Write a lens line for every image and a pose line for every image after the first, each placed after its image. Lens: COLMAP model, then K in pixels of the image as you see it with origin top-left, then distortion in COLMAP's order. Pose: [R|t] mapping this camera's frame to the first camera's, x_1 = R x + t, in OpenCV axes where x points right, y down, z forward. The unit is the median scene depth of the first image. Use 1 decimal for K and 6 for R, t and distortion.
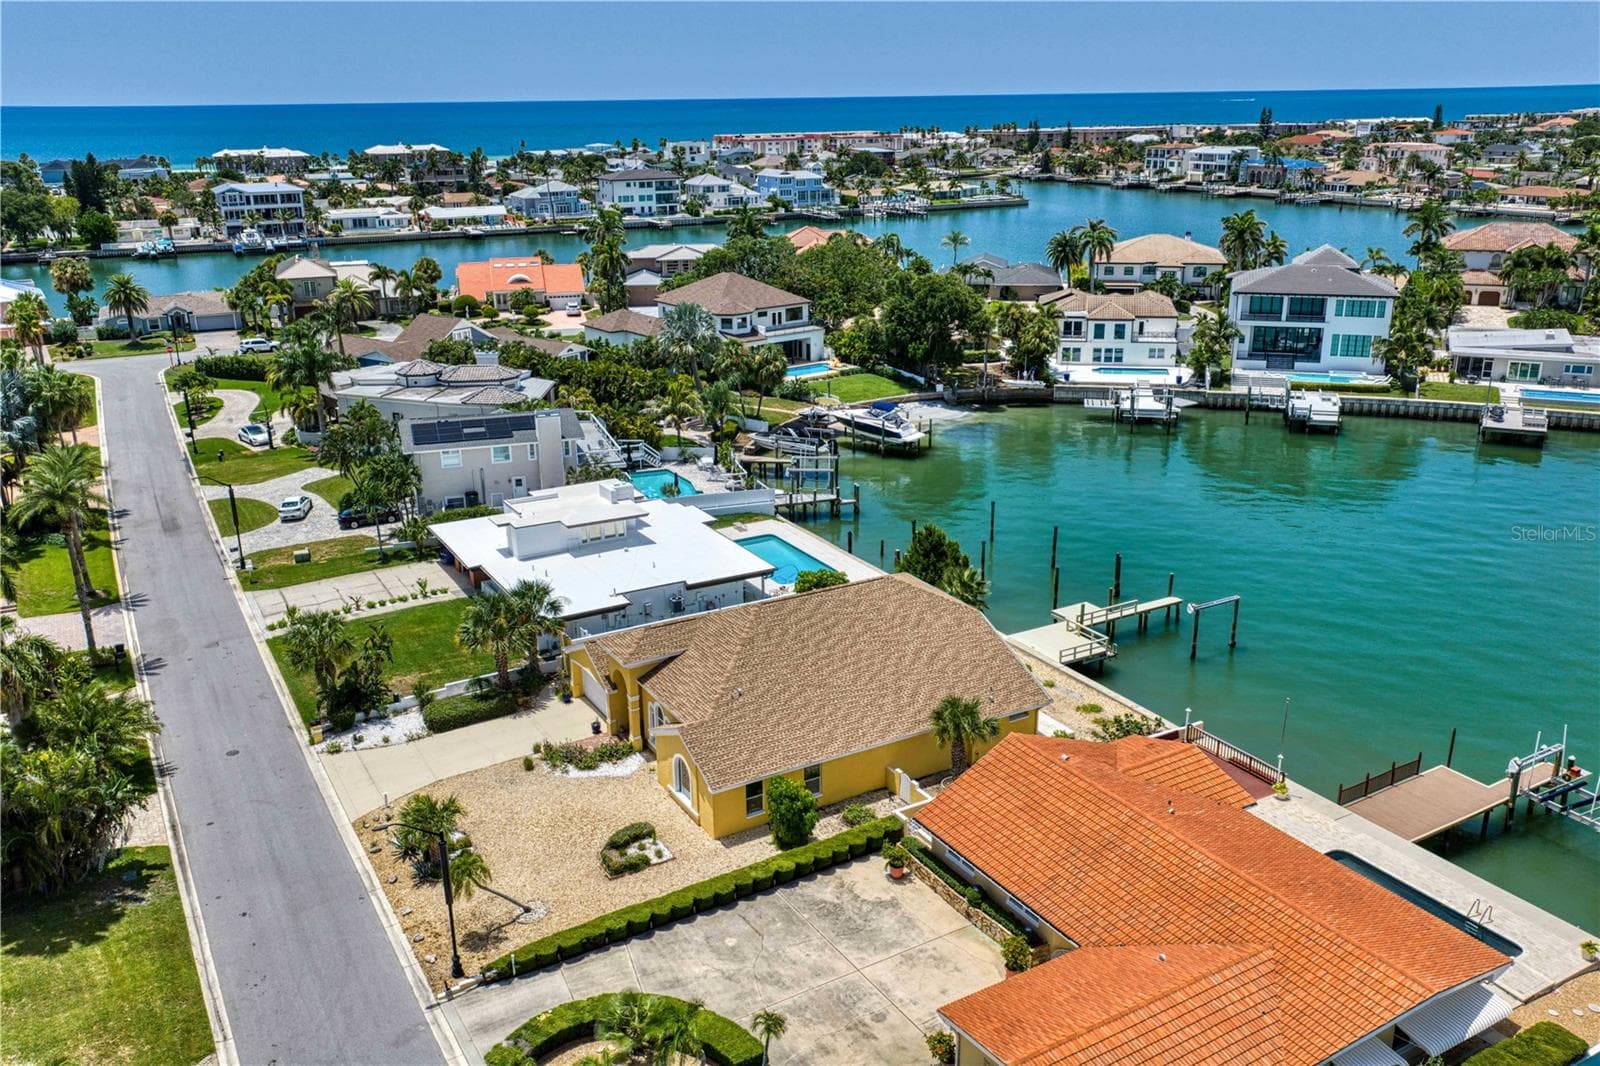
lens RADIAL K [[1316.0, 0, 833.9], [0, 1316.0, 521.6], [0, 0, 1]] dist [0.015300, 0.000425]
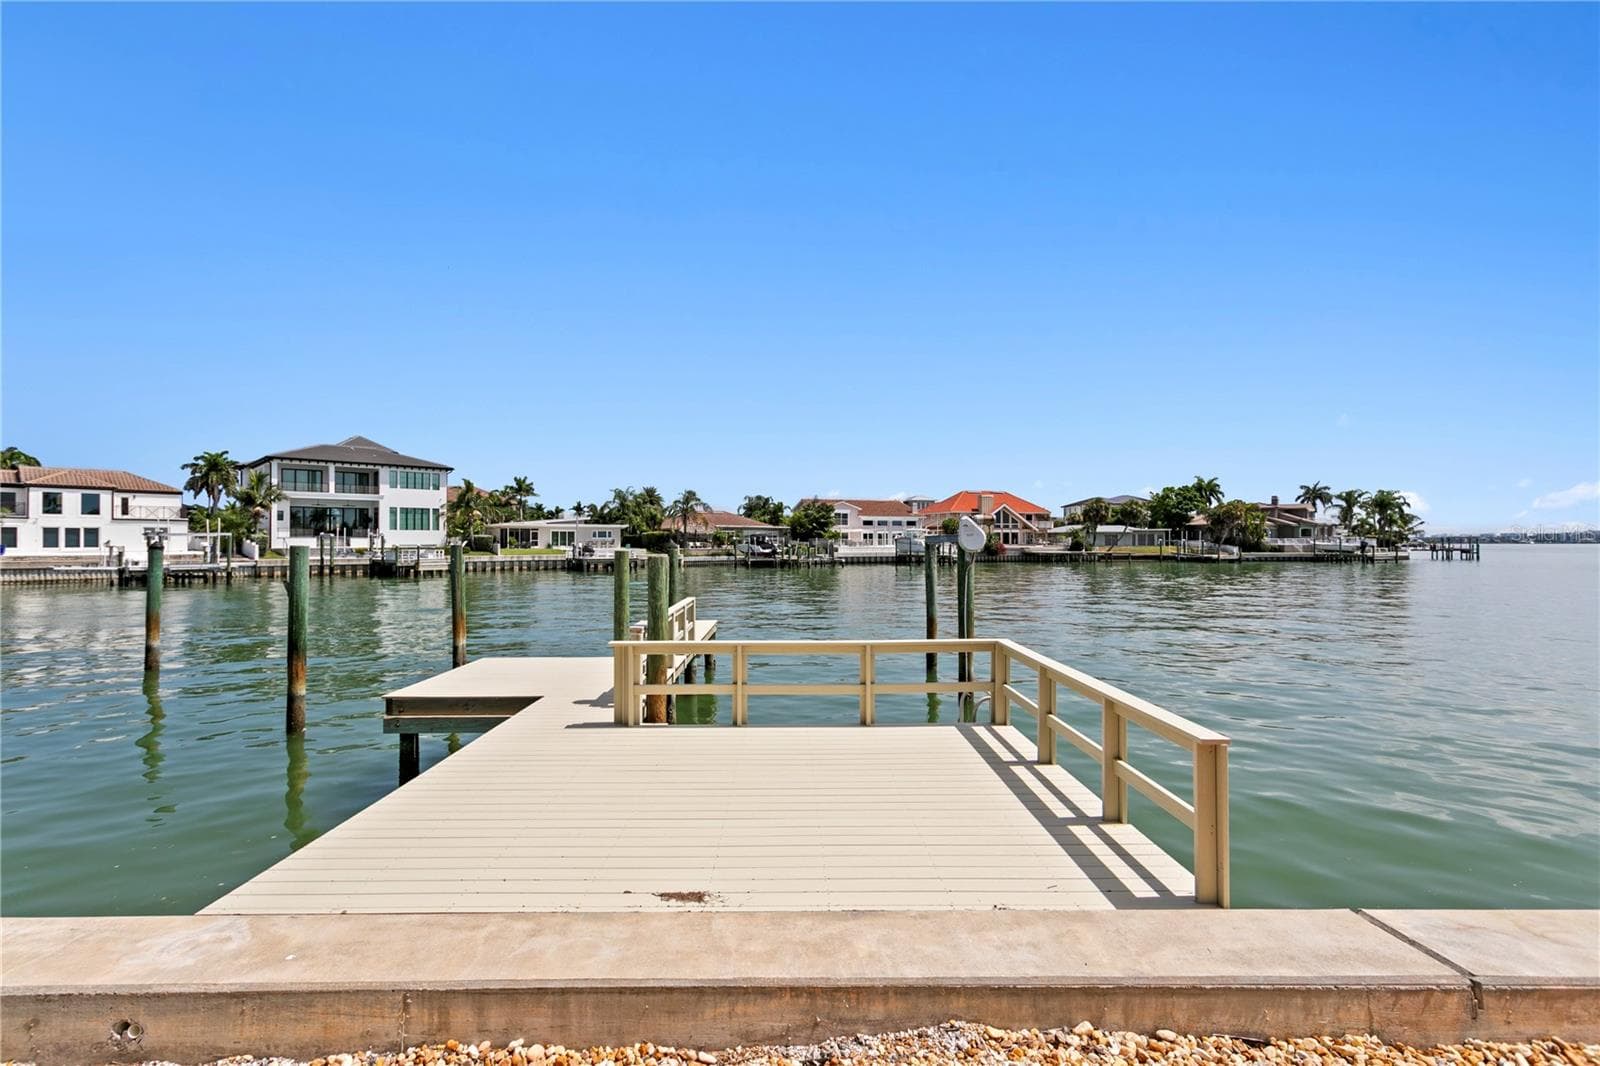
lens RADIAL K [[750.4, 0, 779.5], [0, 750.4, 535.1], [0, 0, 1]] dist [-0.000516, 0.000324]
pose [[0.514037, 0.017099, 0.857598, 0.060670], [0.260059, 0.949637, -0.174811, 0.043740], [-0.817396, 0.312885, 0.483702, 0.516552]]
